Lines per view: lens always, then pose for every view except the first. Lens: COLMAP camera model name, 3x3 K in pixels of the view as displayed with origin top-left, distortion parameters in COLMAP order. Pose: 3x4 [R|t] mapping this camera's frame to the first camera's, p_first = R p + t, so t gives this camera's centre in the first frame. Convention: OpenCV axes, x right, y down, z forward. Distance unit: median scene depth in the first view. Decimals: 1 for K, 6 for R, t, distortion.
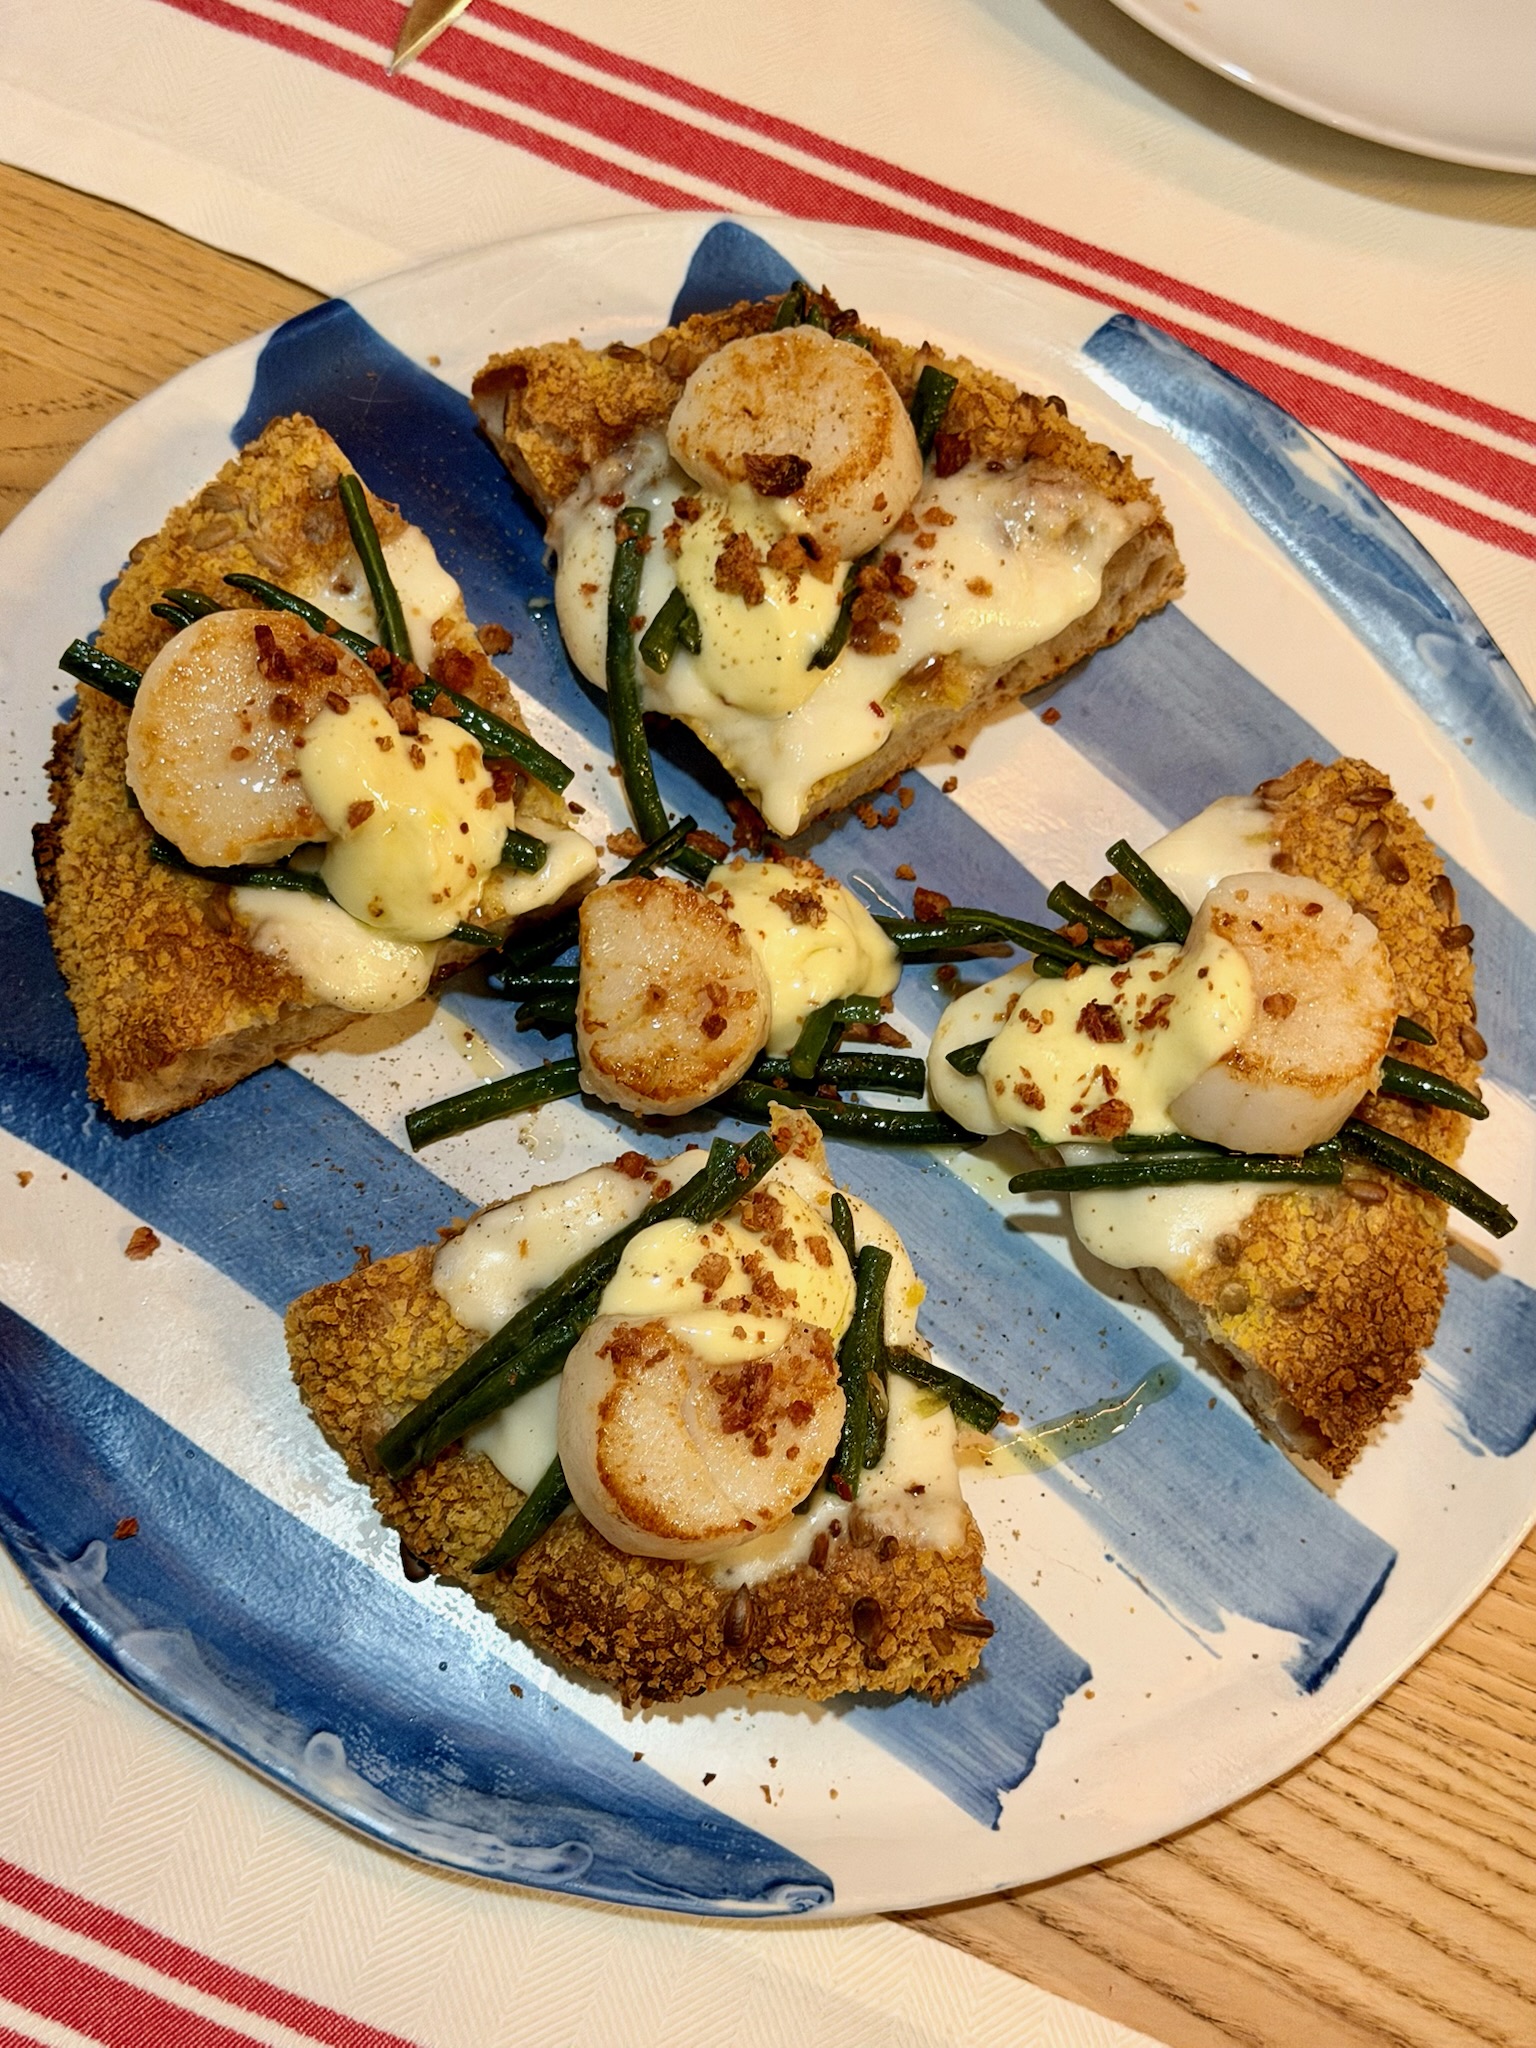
lens RADIAL K [[2960.7, 0, 768.6], [0, 2960.7, 975.0], [0, 0, 1]] dist [0.116816, -0.074248]
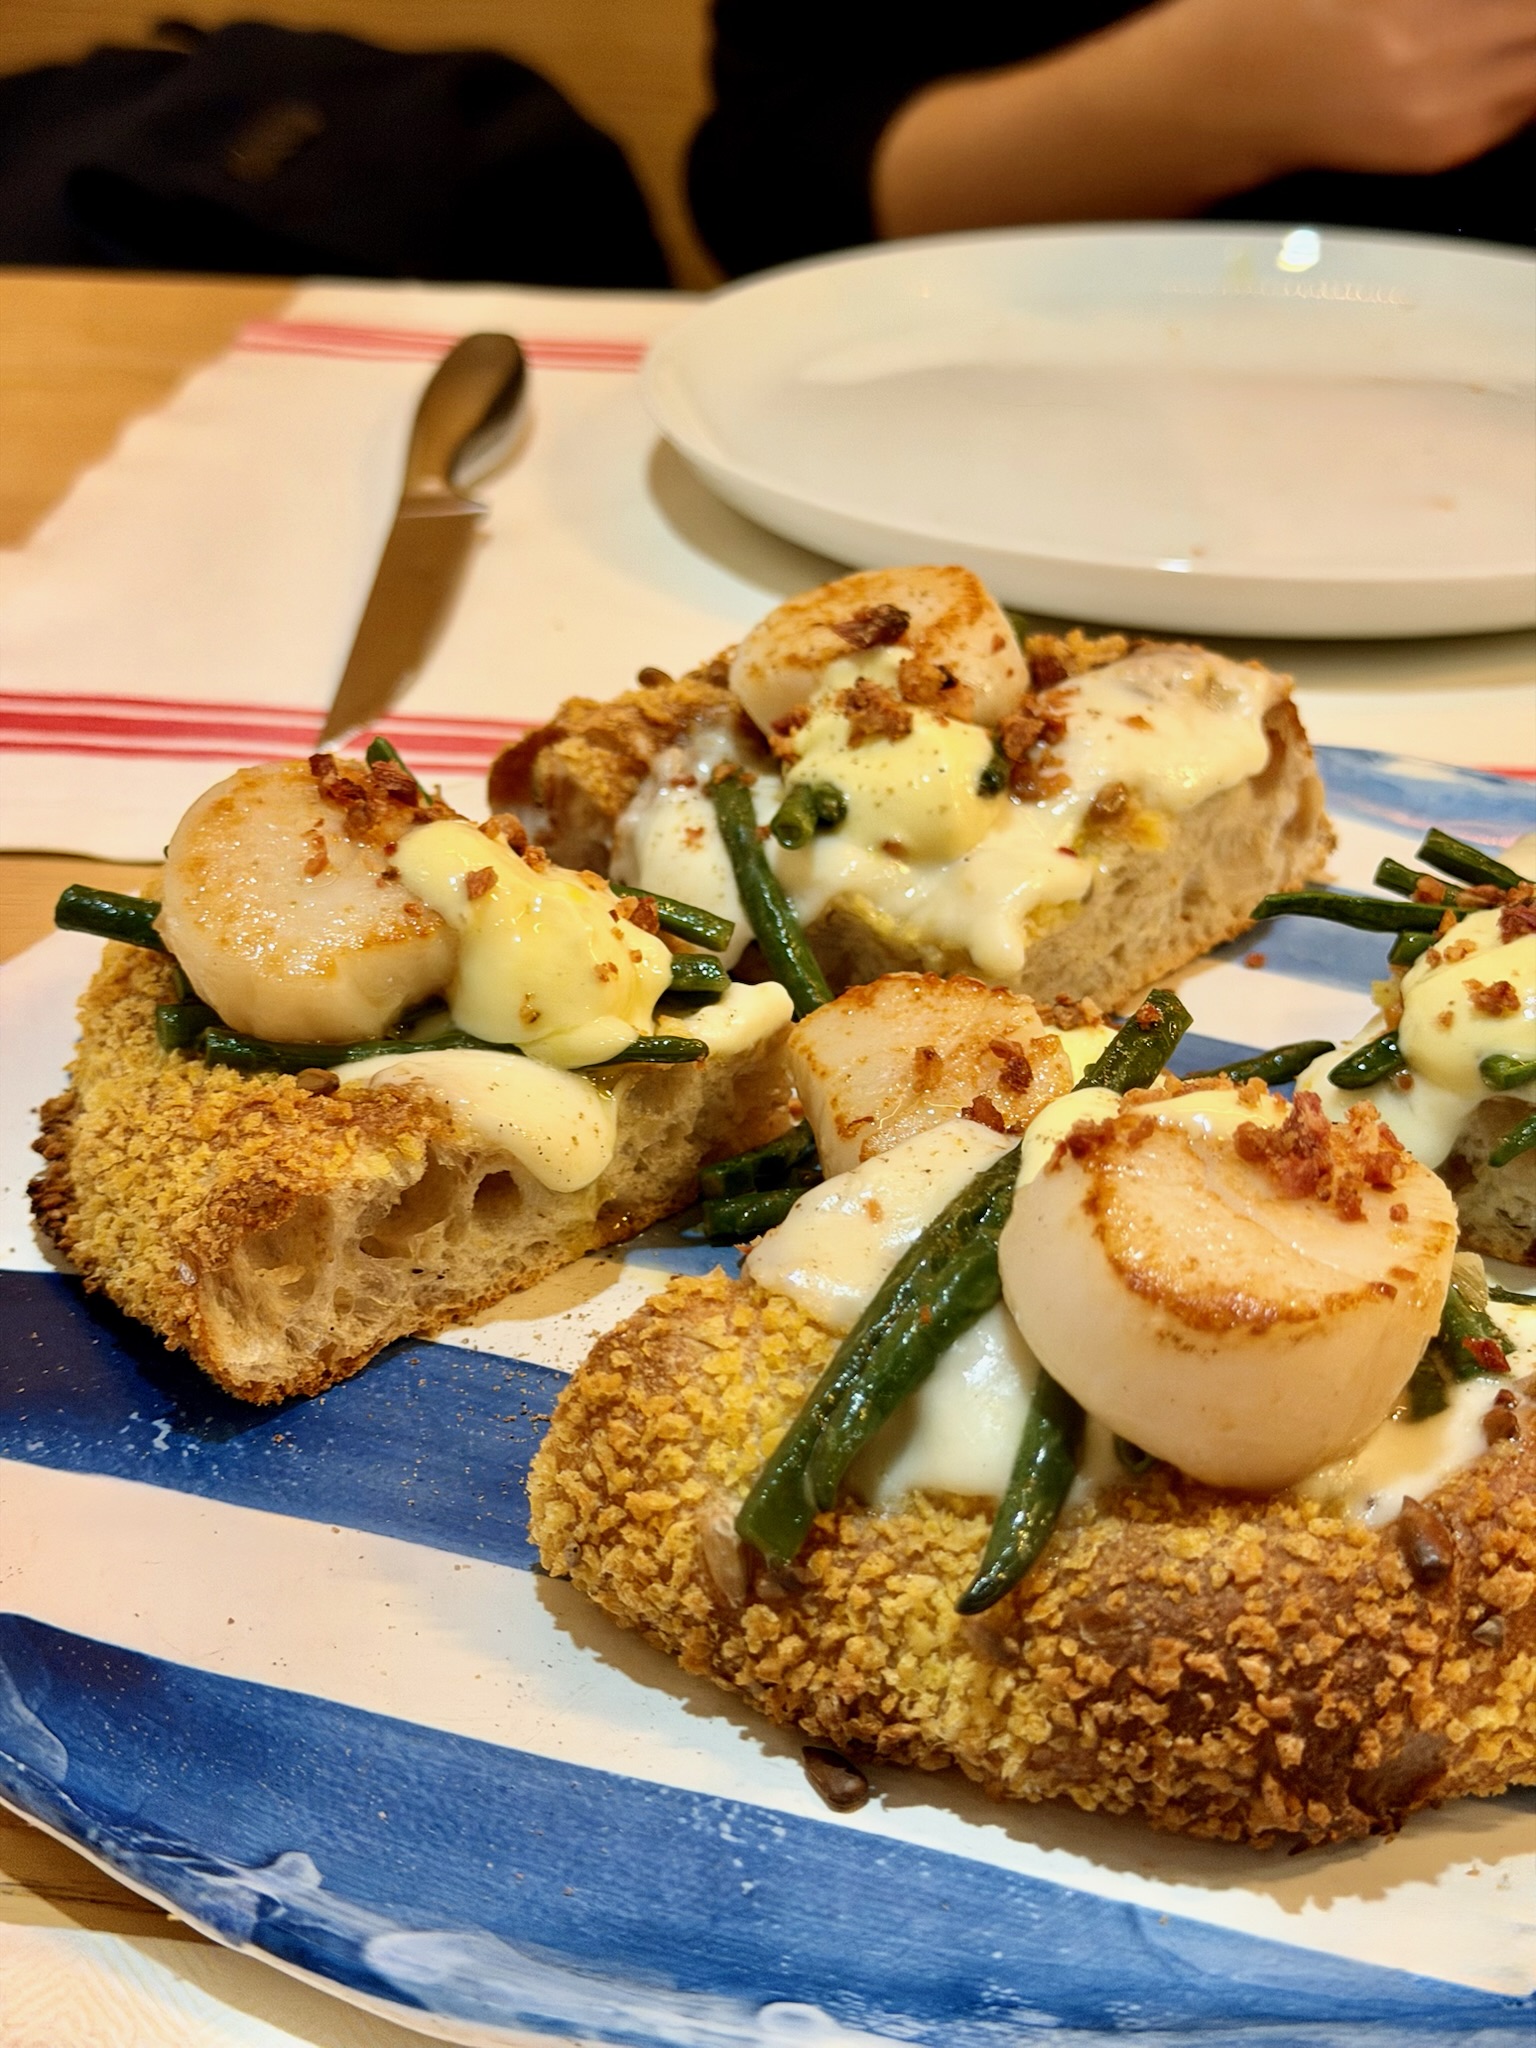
lens RADIAL K [[2824.4, 0, 768.0], [0, 2824.4, 1024.0], [0, 0, 1]] dist [0.119196, -0.169044]
pose [[0.963344, -0.192071, 0.187289, -0.208167], [0.268197, 0.705827, -0.655652, 0.453370], [-0.006262, 0.681848, 0.731467, 0.497009]]
